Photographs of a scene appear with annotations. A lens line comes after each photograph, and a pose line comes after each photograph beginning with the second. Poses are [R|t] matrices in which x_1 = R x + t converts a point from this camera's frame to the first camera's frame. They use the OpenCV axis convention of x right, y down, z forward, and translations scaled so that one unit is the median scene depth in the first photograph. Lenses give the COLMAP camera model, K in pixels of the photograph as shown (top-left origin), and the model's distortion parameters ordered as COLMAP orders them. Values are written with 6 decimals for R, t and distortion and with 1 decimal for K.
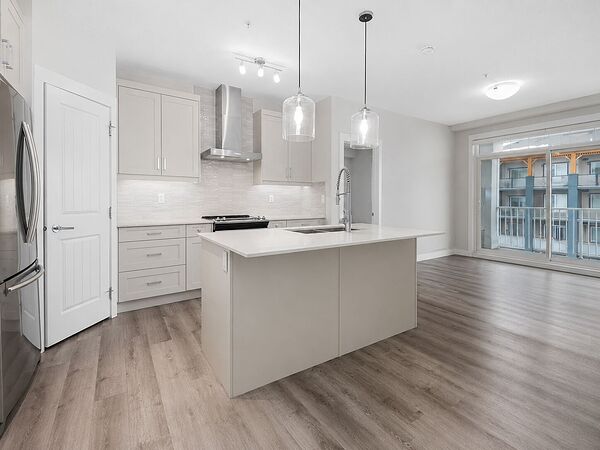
lens RADIAL K [[276.7, 0, 304.2], [0, 276.7, 227.5], [0, 0, 1]] dist [0.003046, 0.000250]
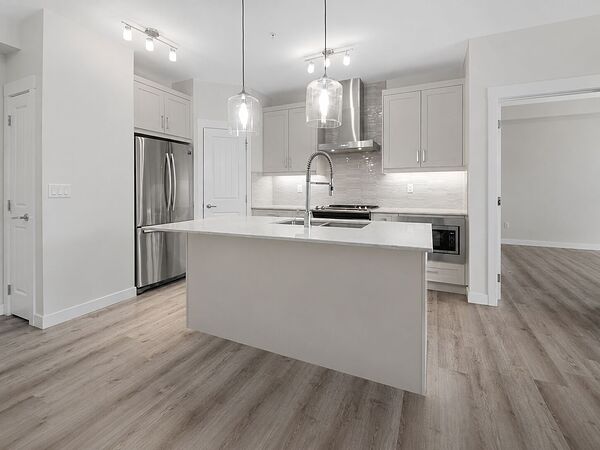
lens RADIAL K [[276.7, 0, 304.2], [0, 276.7, 222.2], [0, 0, 1]] dist [0.003046, 0.000250]
pose [[0.514255, 0.092404, -0.852645, 0.569117], [-0.079547, 0.995032, 0.059858, -0.030126], [0.853940, 0.037043, 0.519051, 0.339031]]
